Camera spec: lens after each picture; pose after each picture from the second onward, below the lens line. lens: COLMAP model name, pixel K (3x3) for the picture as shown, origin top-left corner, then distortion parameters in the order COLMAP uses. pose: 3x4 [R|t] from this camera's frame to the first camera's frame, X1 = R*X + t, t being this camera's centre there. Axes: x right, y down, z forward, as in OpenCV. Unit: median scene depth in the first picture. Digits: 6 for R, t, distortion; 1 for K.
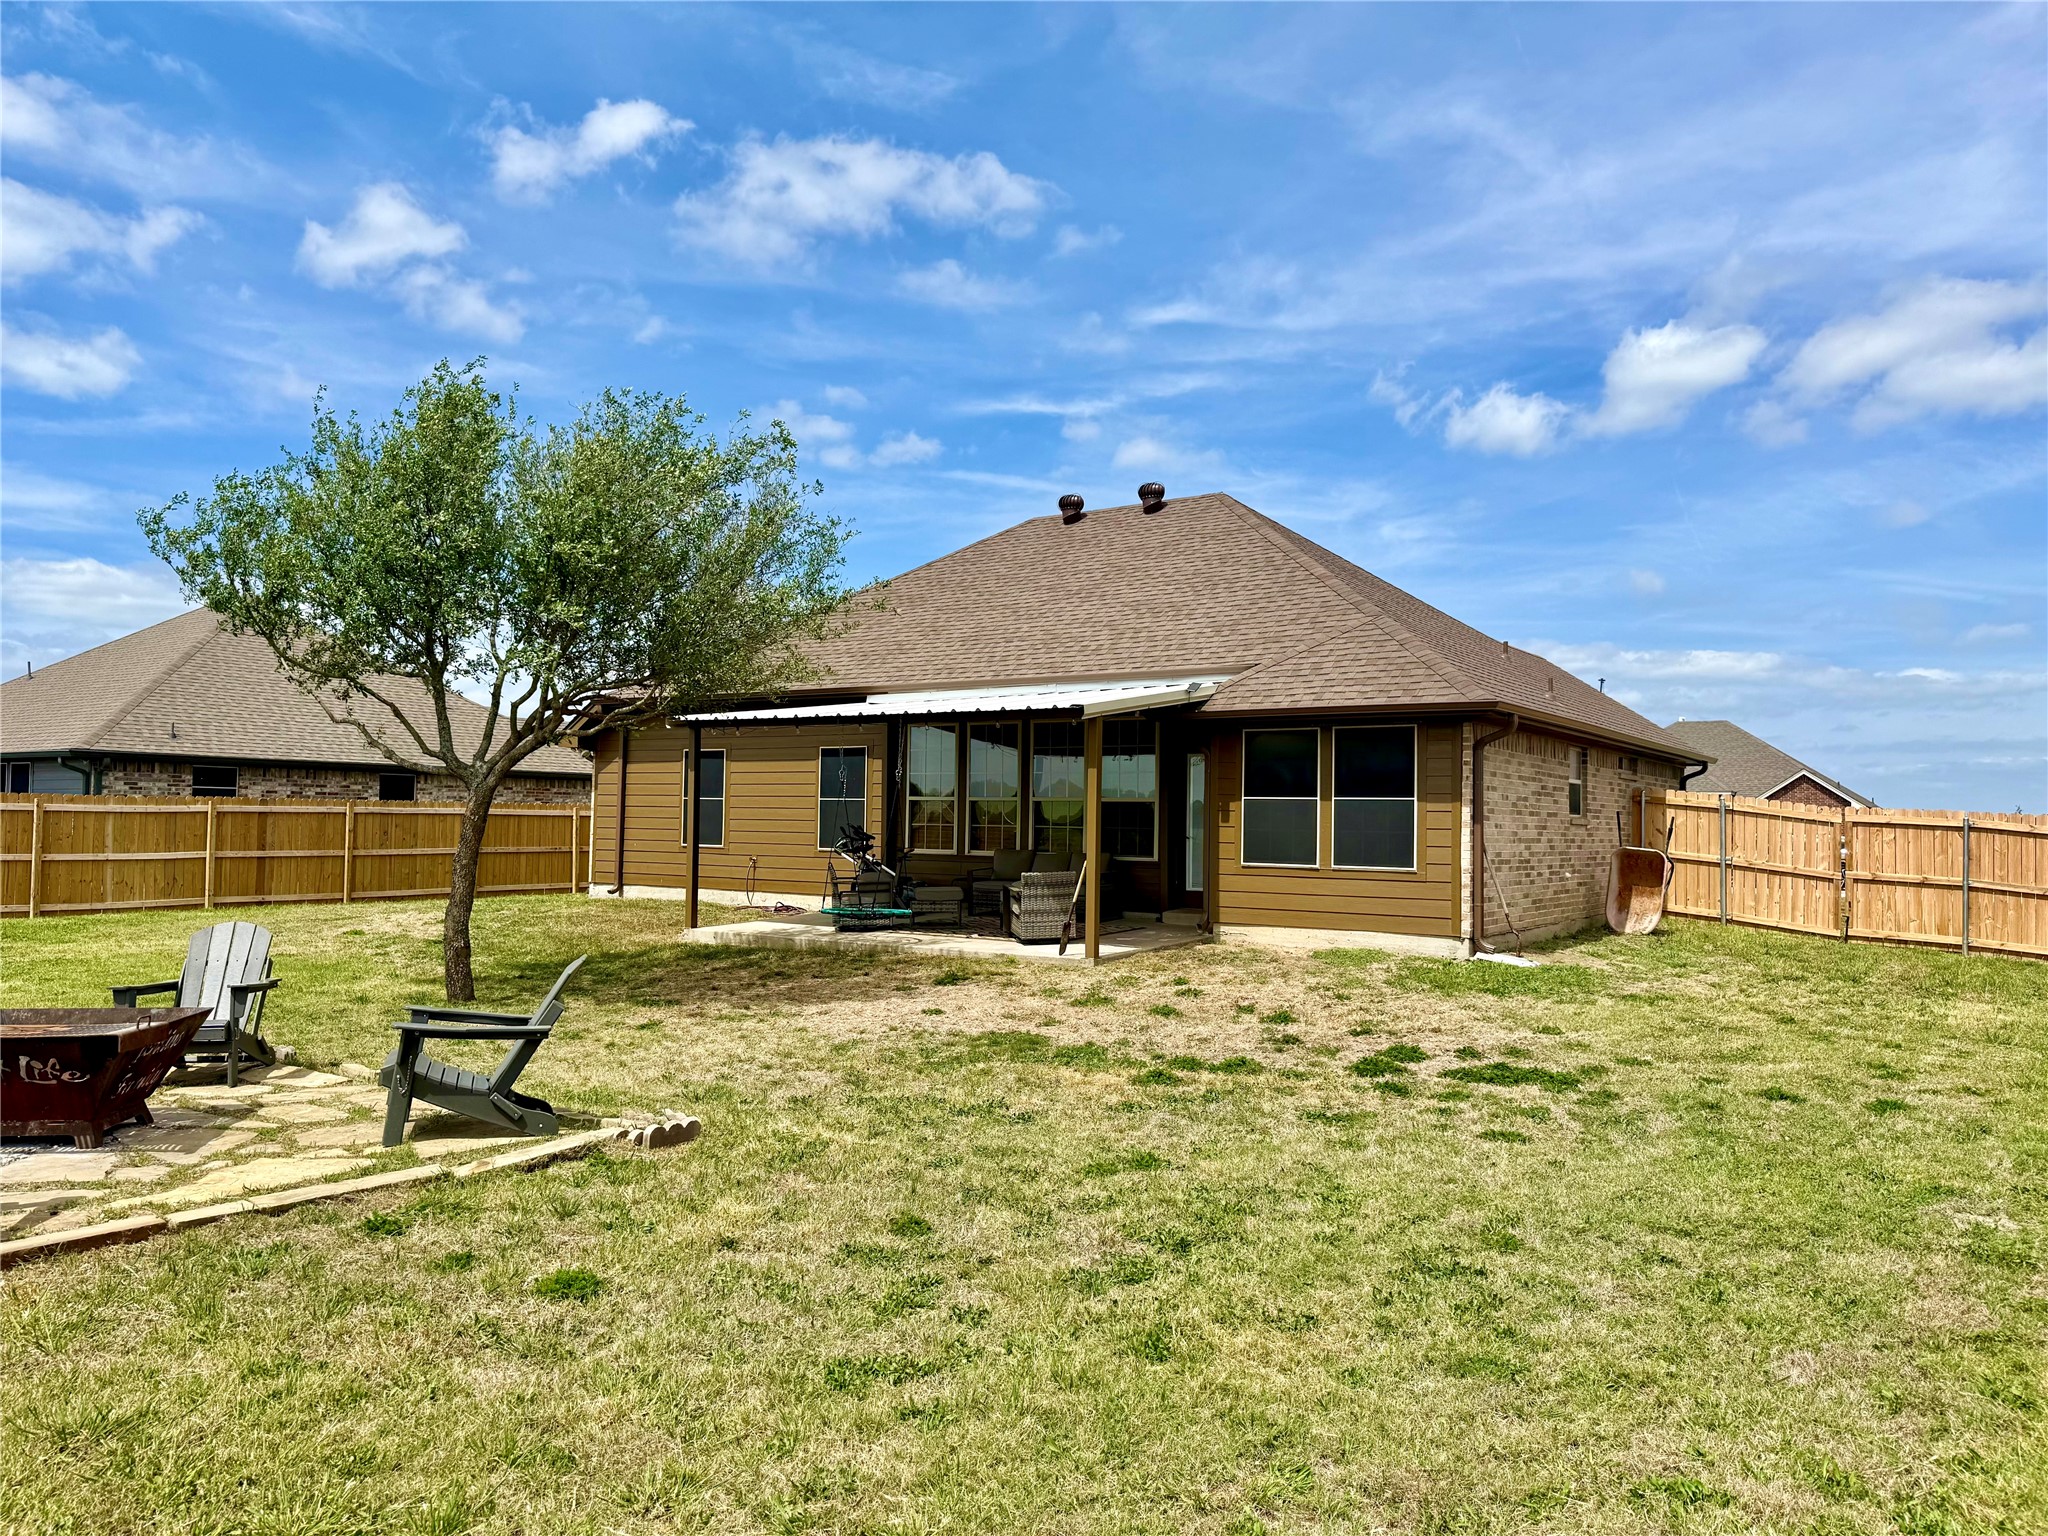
lens RADIAL K [[1450.5, 0, 1022.0], [0, 1450.5, 765.5], [0, 0, 1]] dist [0.054200, -0.060296]
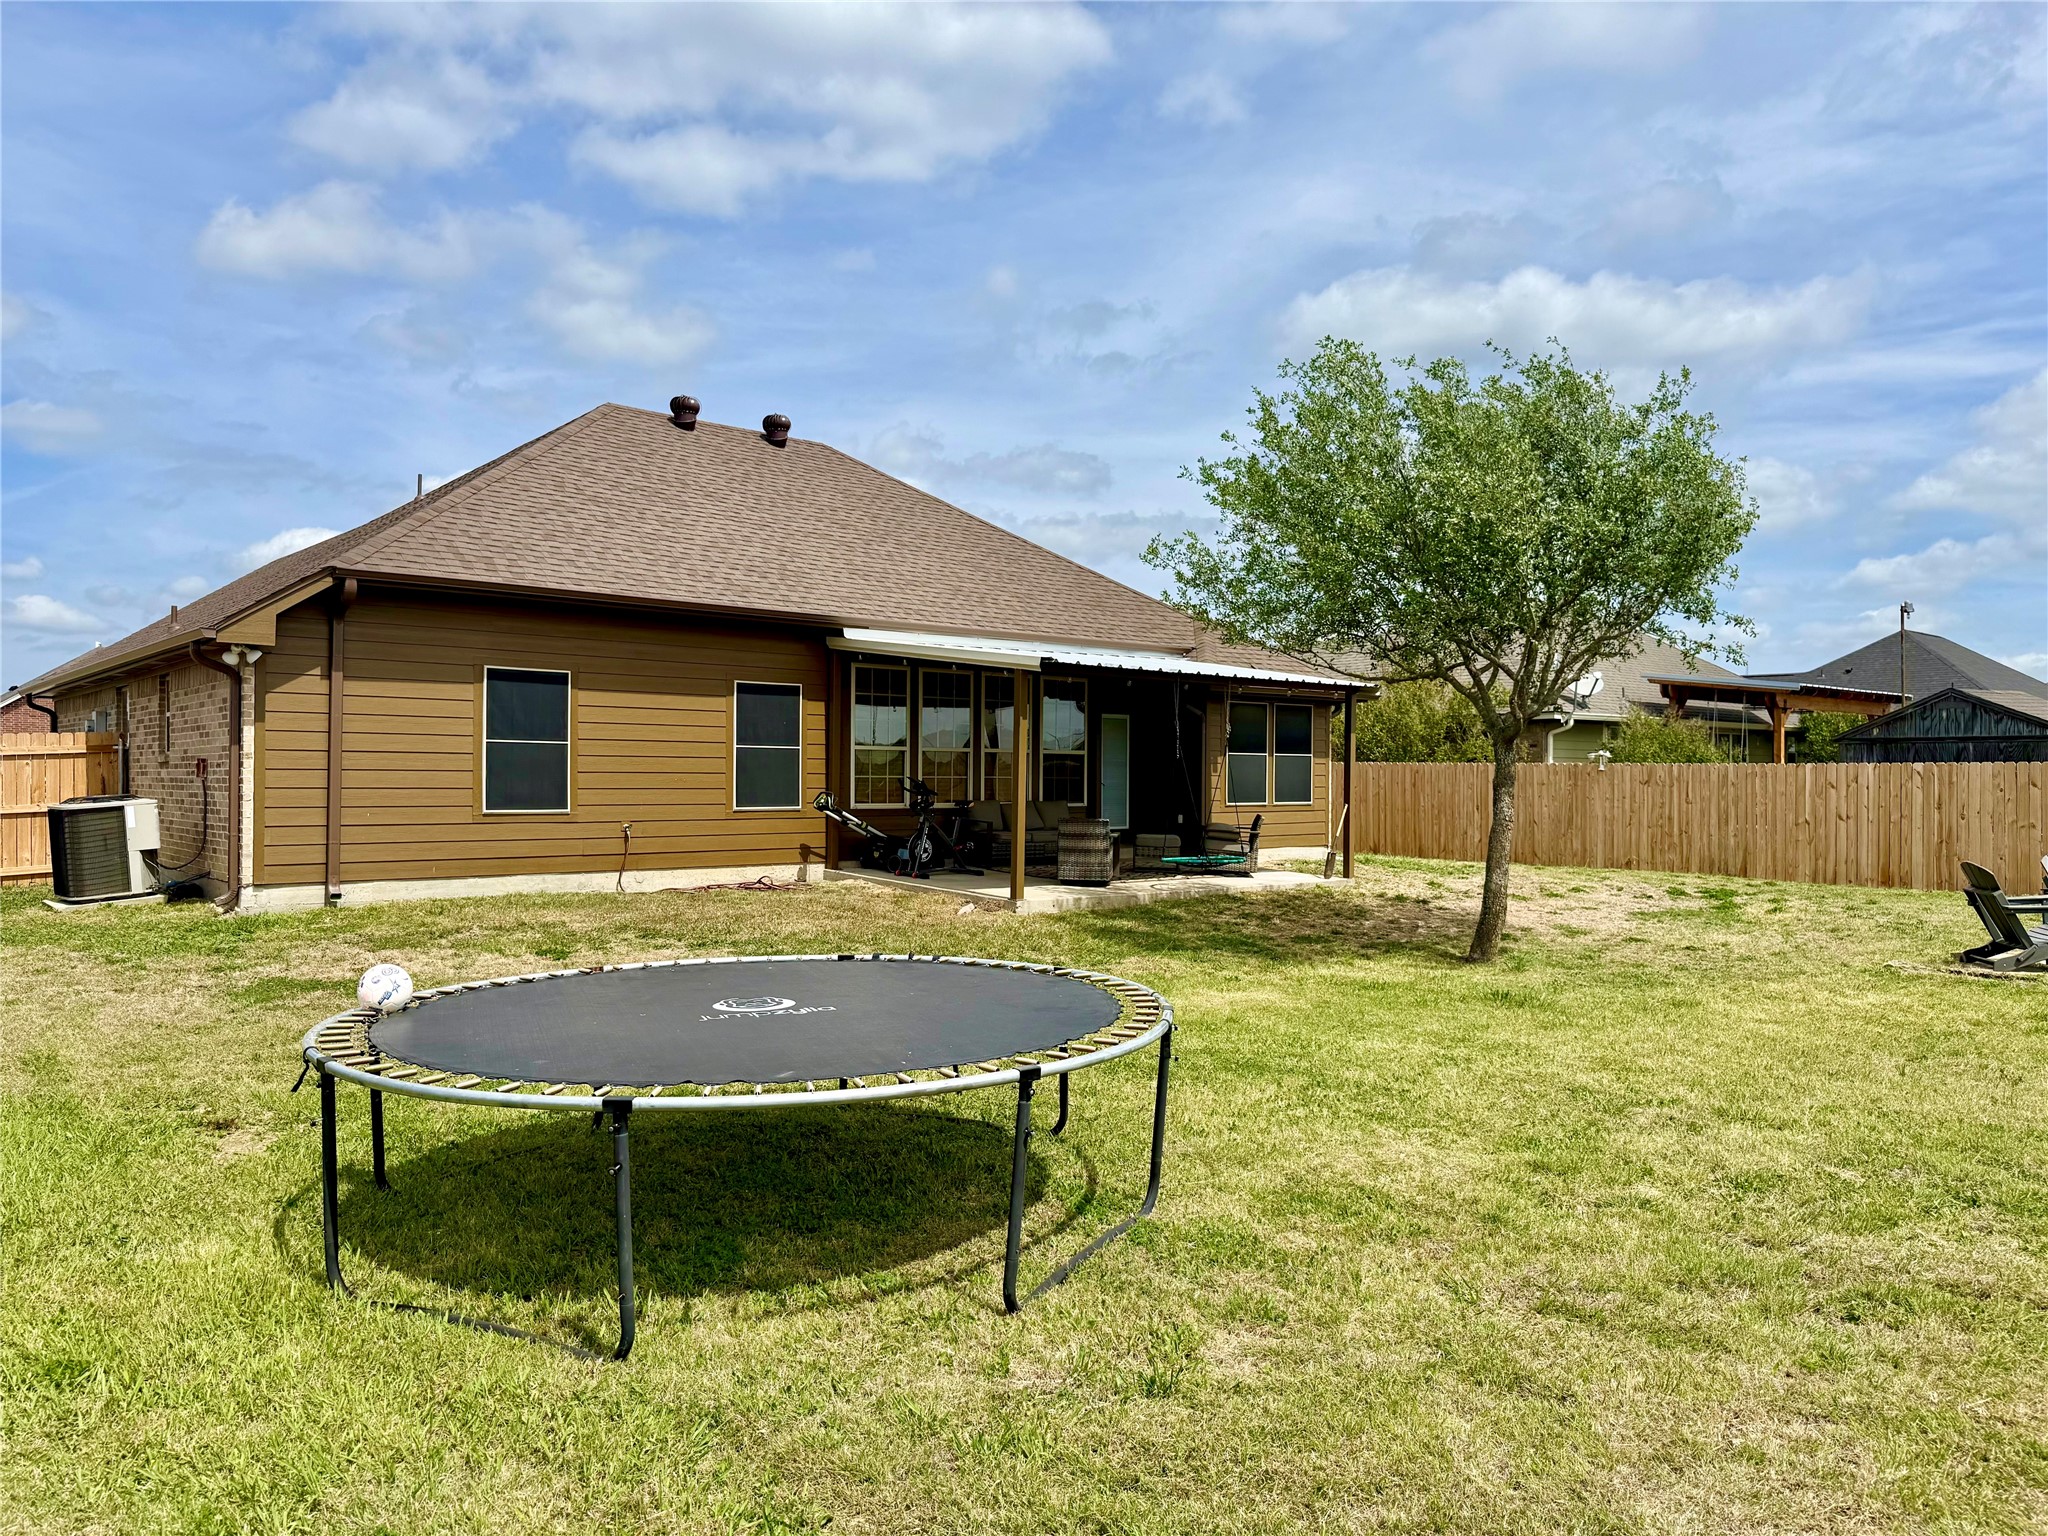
lens RADIAL K [[1450.5, 0, 1017.4], [0, 1450.5, 767.8], [0, 0, 1]] dist [0.054200, -0.060296]
pose [[0.243679, -0.011106, 0.969792, -0.862900], [-0.042932, 0.998831, 0.022226, 0.010535], [-0.968905, -0.047051, 0.242917, 0.648849]]
